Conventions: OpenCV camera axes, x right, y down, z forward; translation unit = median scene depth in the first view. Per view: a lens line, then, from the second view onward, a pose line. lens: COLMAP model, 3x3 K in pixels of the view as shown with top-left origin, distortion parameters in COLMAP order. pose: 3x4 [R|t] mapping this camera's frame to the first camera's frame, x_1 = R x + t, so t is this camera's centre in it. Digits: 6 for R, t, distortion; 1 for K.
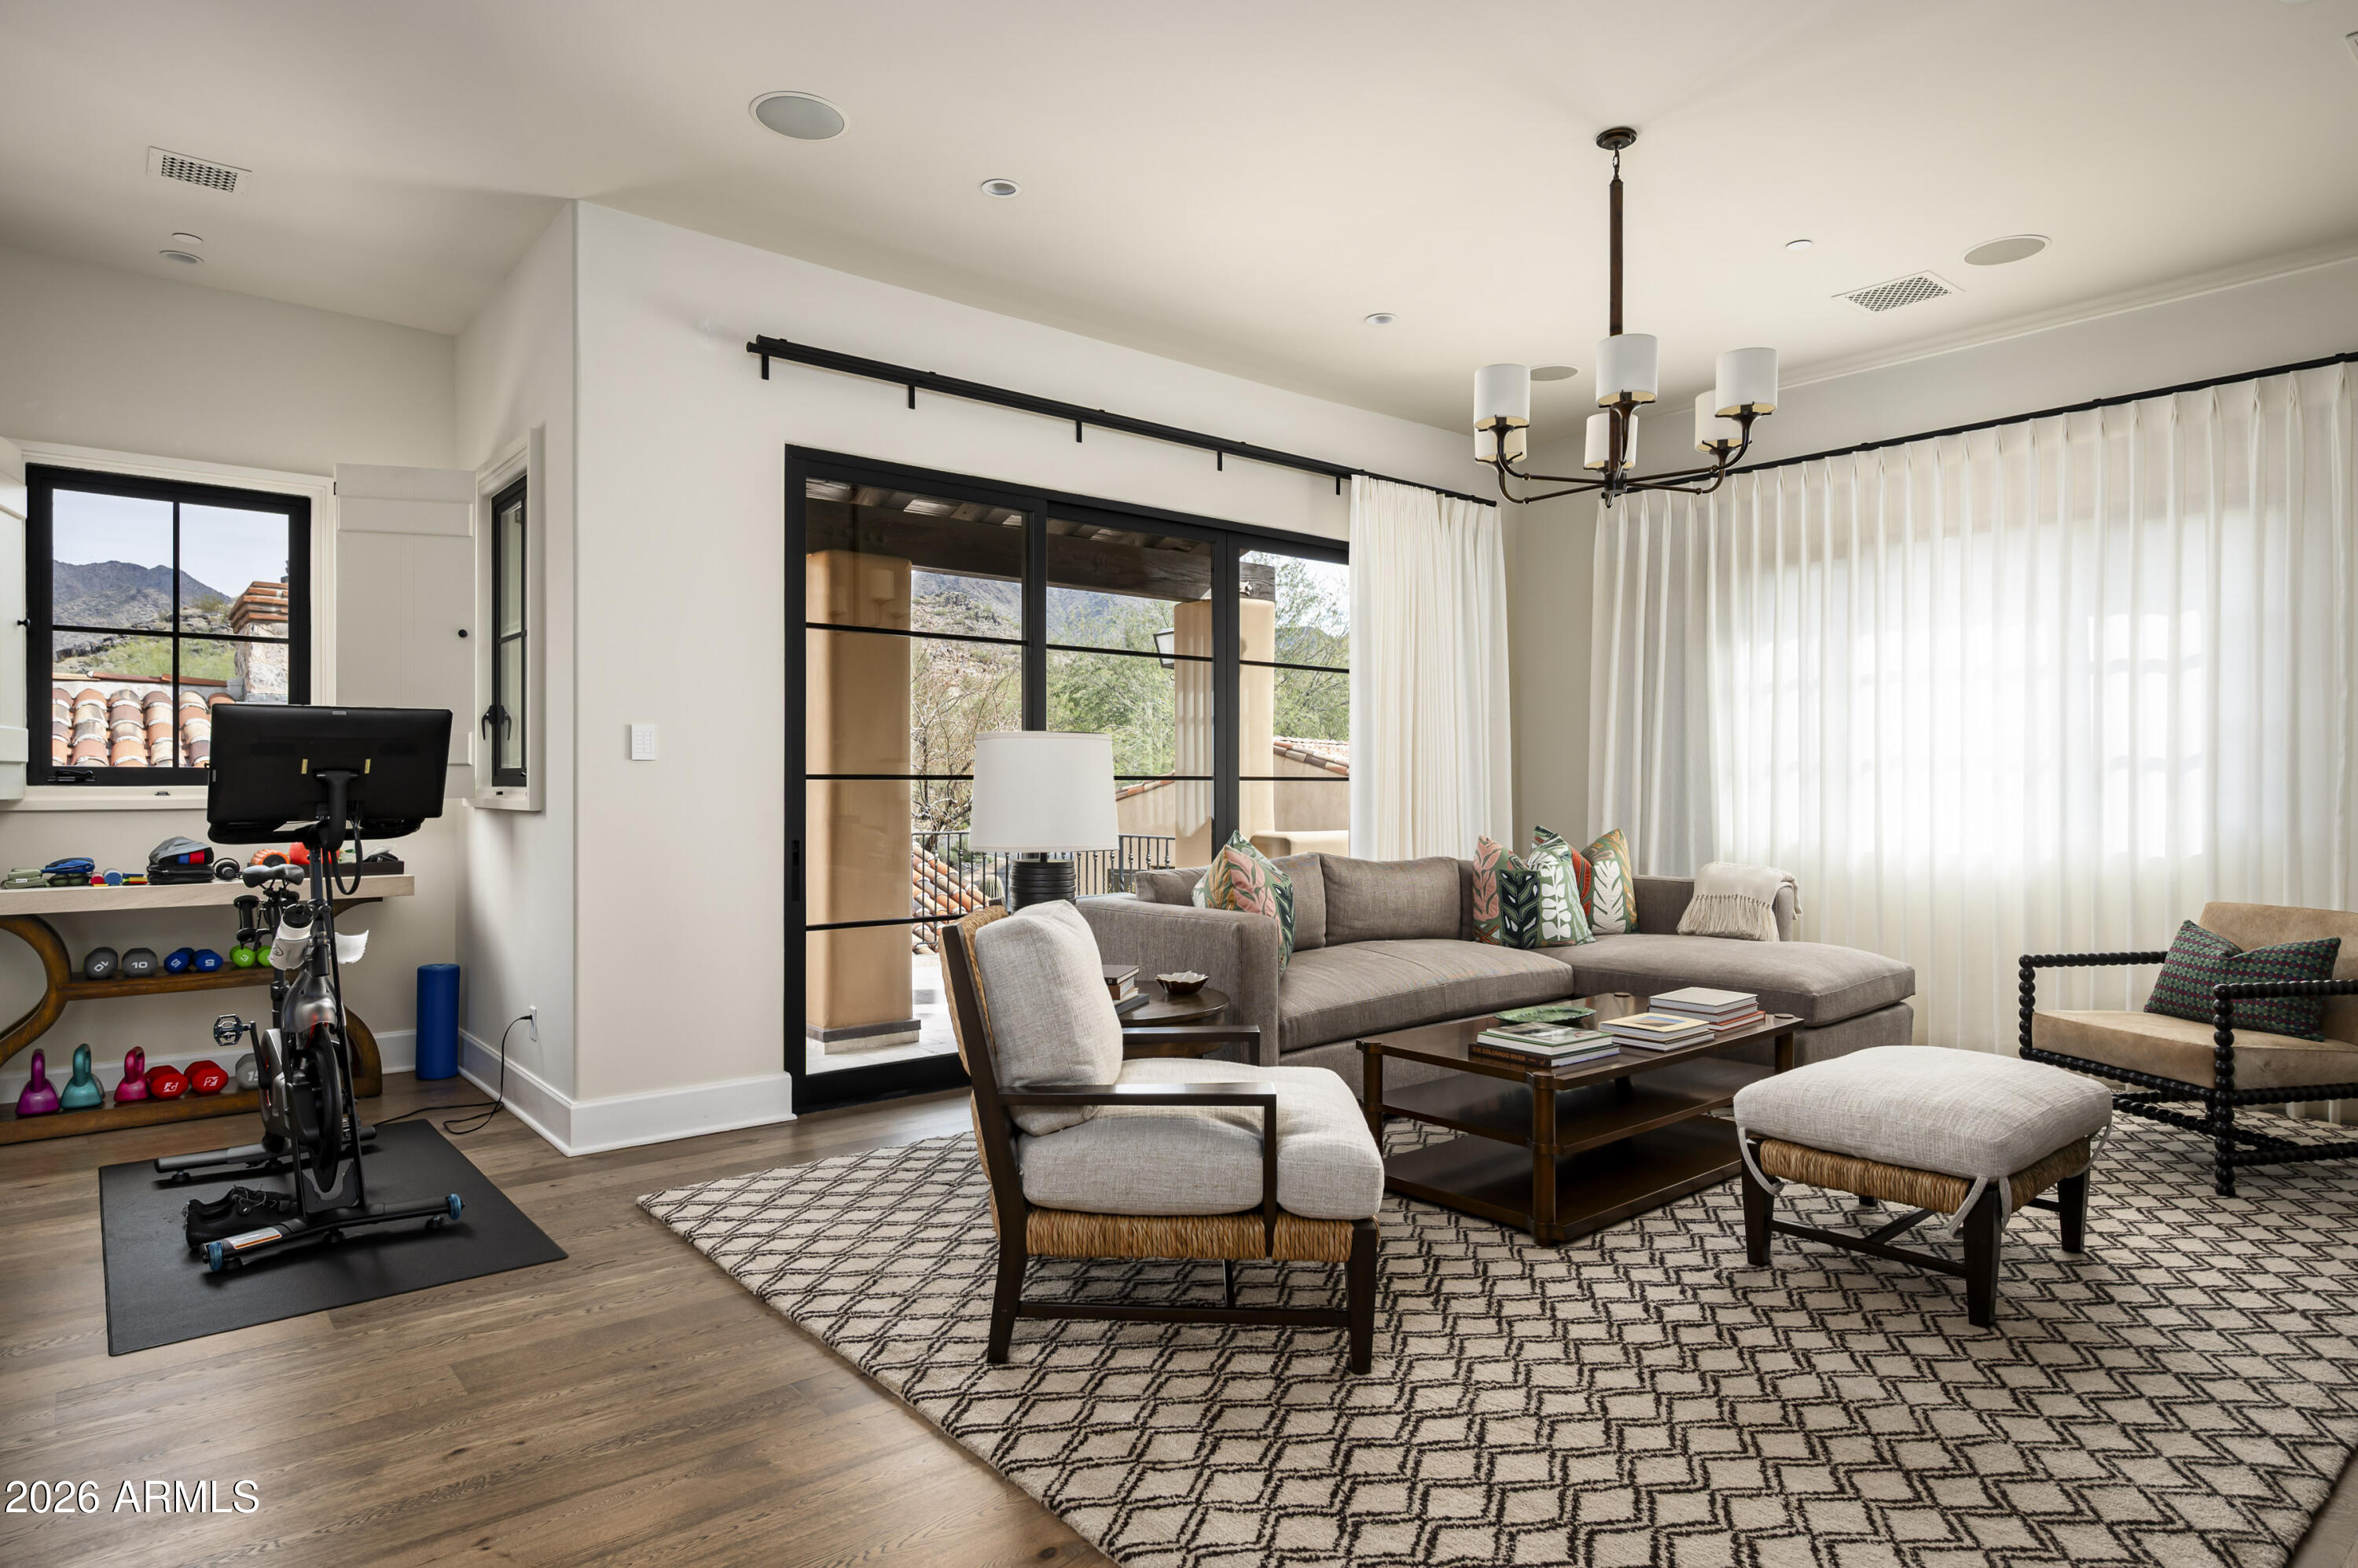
lens RADIAL K [[1312.6, 0, 1179.0], [0, 1312.6, 784.0], [0, 0, 1]] dist [-0.003290, 0.001007]
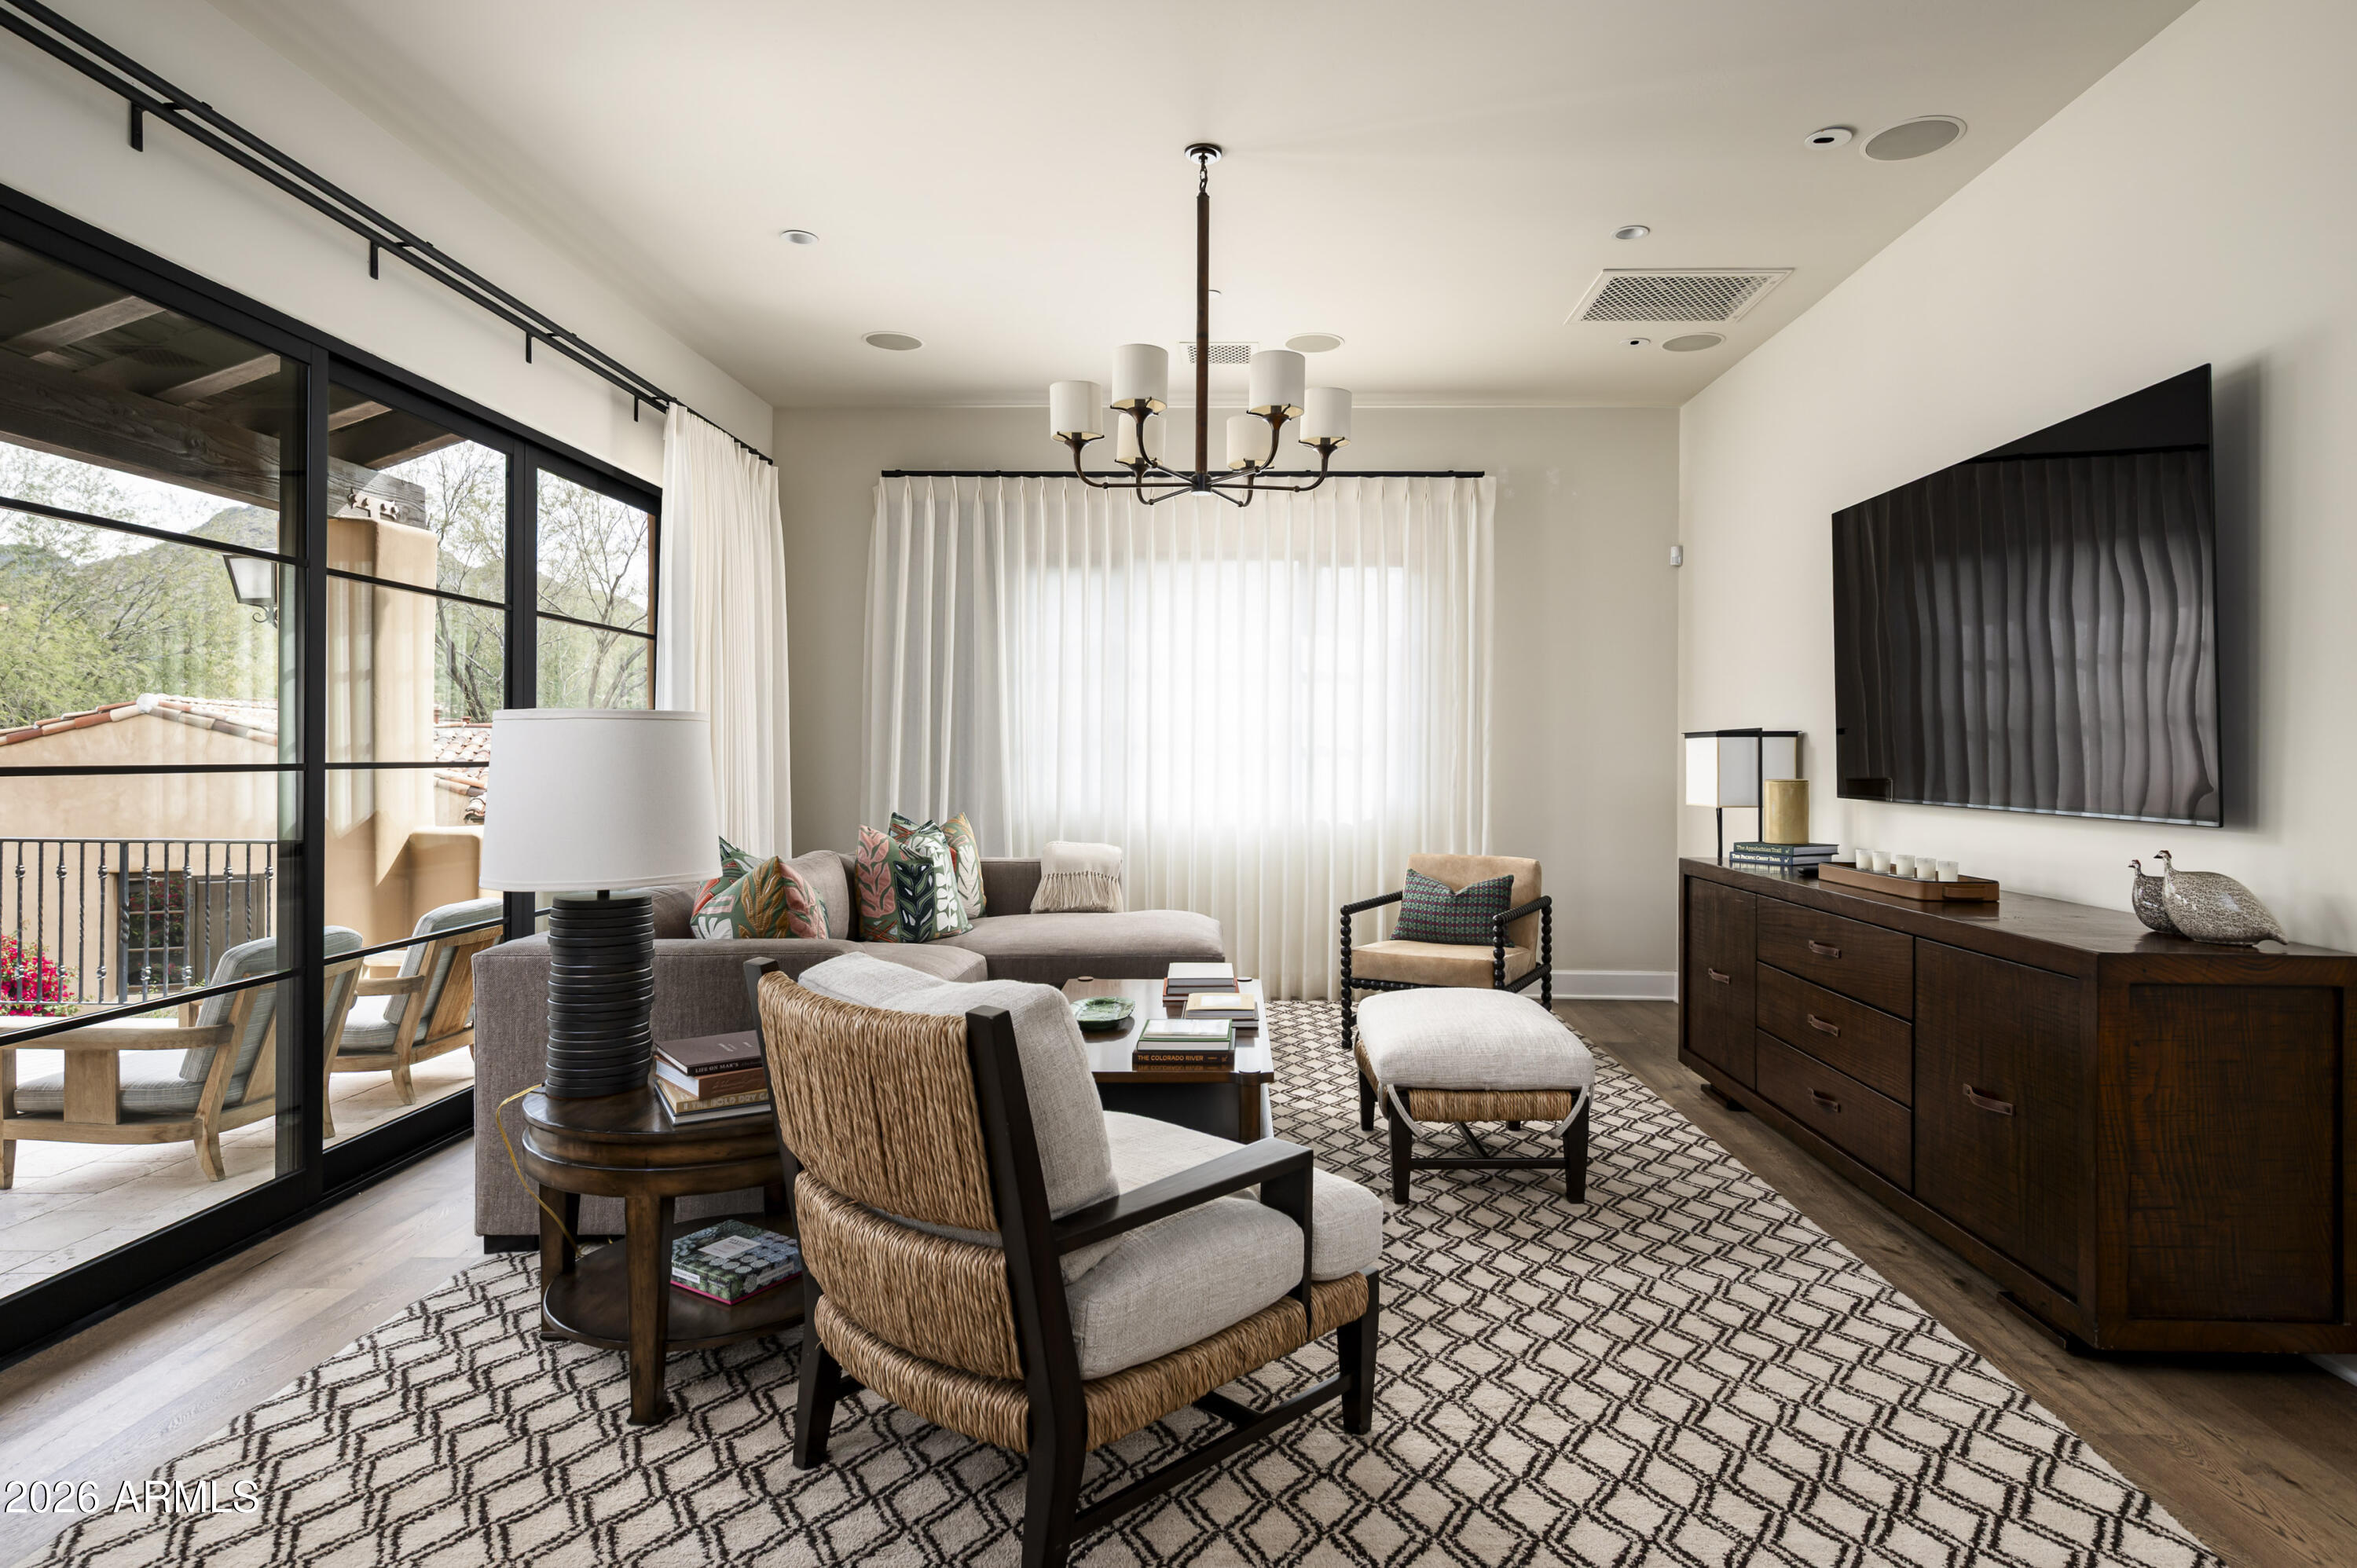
lens RADIAL K [[1262.8, 0, 1220.0], [0, 1262.8, 747.3], [0, 0, 1]] dist [-0.000400, 0.000855]
pose [[0.656531, 0.005385, 0.754280, -0.500900], [-0.002695, 0.999985, -0.004793, -0.022014], [-0.754294, 0.001114, 0.656535, 0.413677]]
